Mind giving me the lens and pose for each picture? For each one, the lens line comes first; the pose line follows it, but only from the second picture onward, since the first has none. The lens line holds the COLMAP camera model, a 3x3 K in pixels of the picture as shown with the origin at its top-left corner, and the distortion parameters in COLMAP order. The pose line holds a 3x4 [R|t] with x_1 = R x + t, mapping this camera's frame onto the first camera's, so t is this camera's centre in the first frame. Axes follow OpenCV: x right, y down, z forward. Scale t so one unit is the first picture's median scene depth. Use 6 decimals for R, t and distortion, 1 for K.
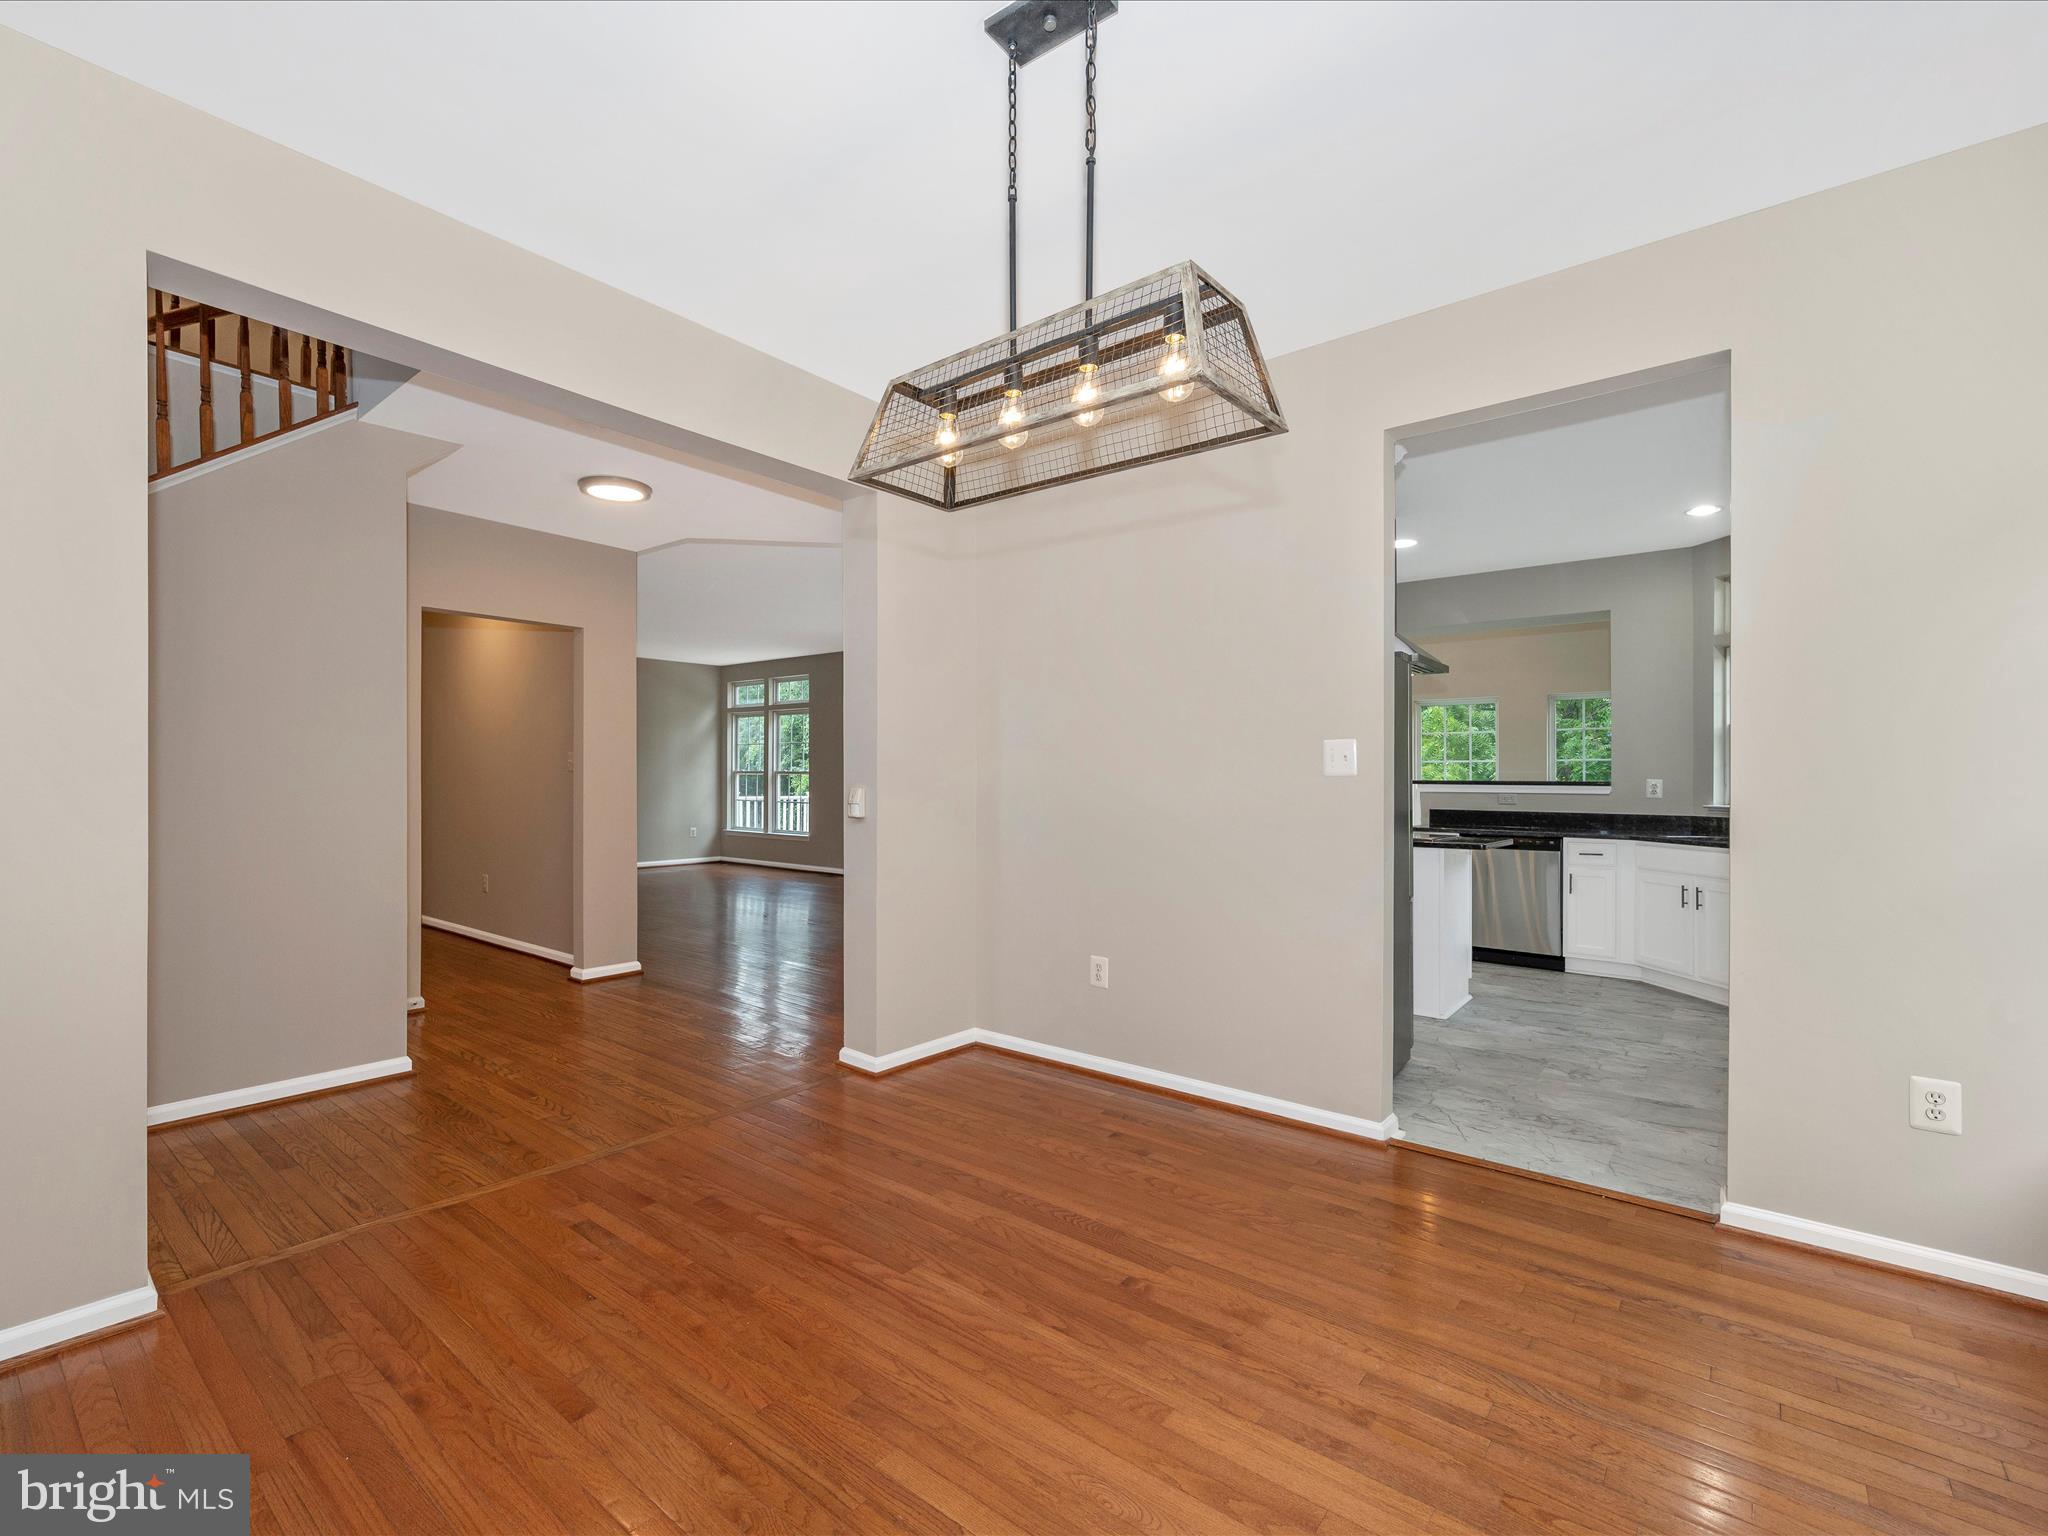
lens RADIAL K [[955.9, 0, 1027.6], [0, 955.9, 816.0], [0, 0, 1]] dist [0.002650, 0.000401]
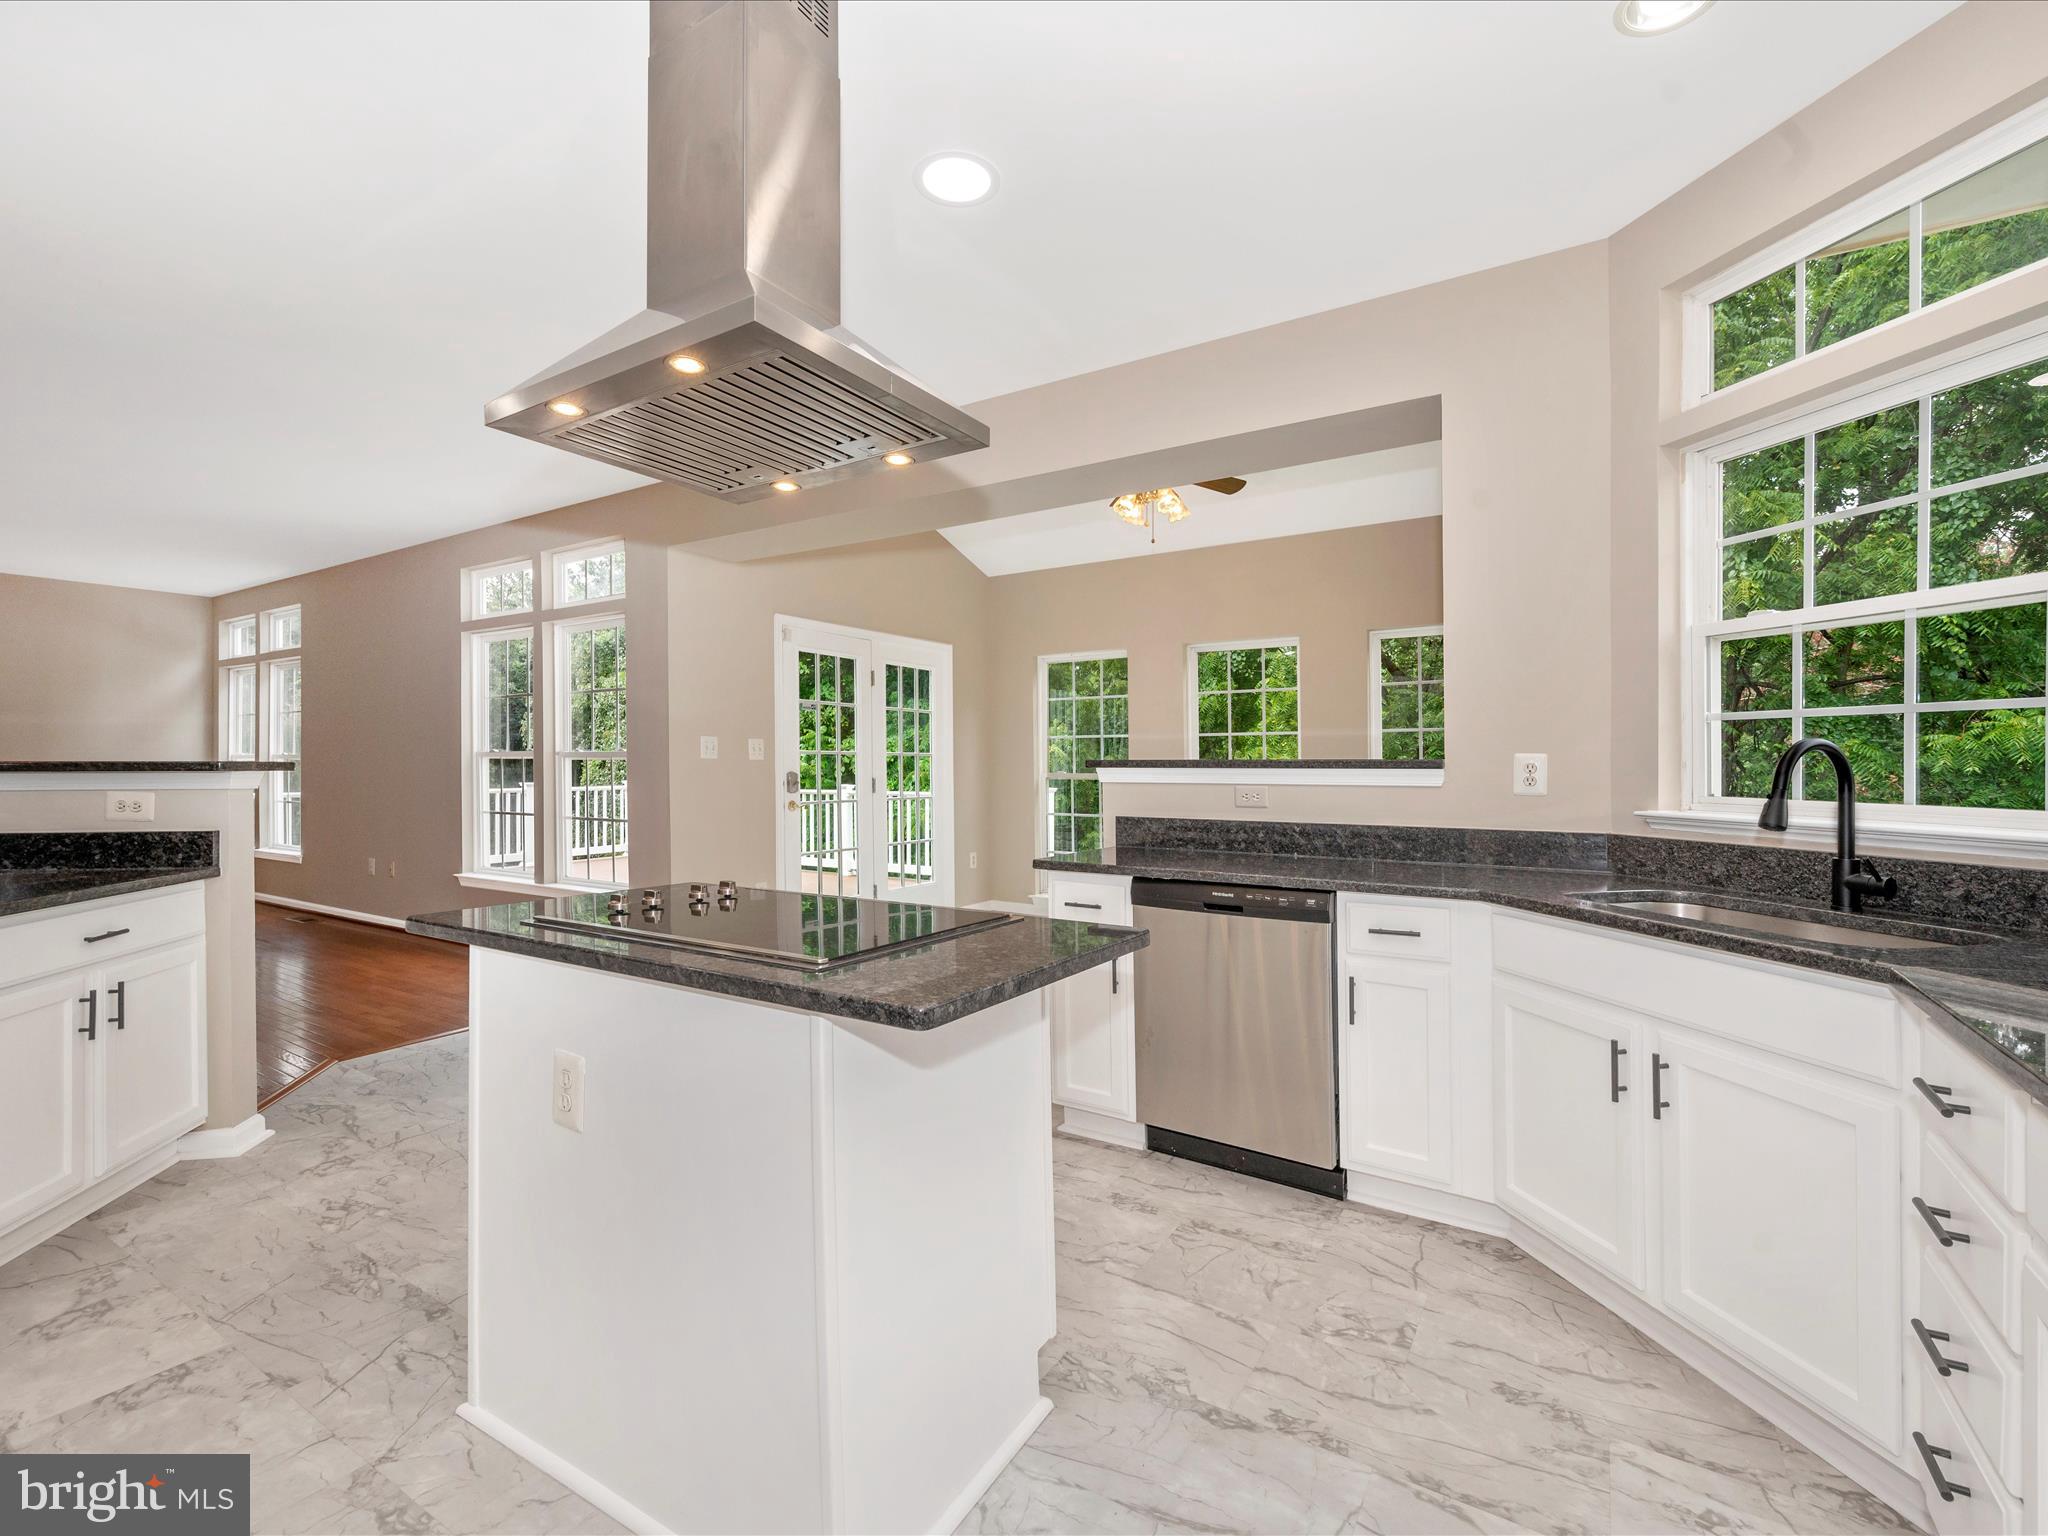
lens RADIAL K [[943.5, 0, 1054.9], [0, 943.5, 774.0], [0, 0, 1]] dist [0.000002, 0.000040]
pose [[0.992443, -0.009060, 0.122370, 0.384306], [0.012151, 0.999625, -0.024539, -0.020475], [-0.122102, 0.025840, 0.992181, 0.596098]]
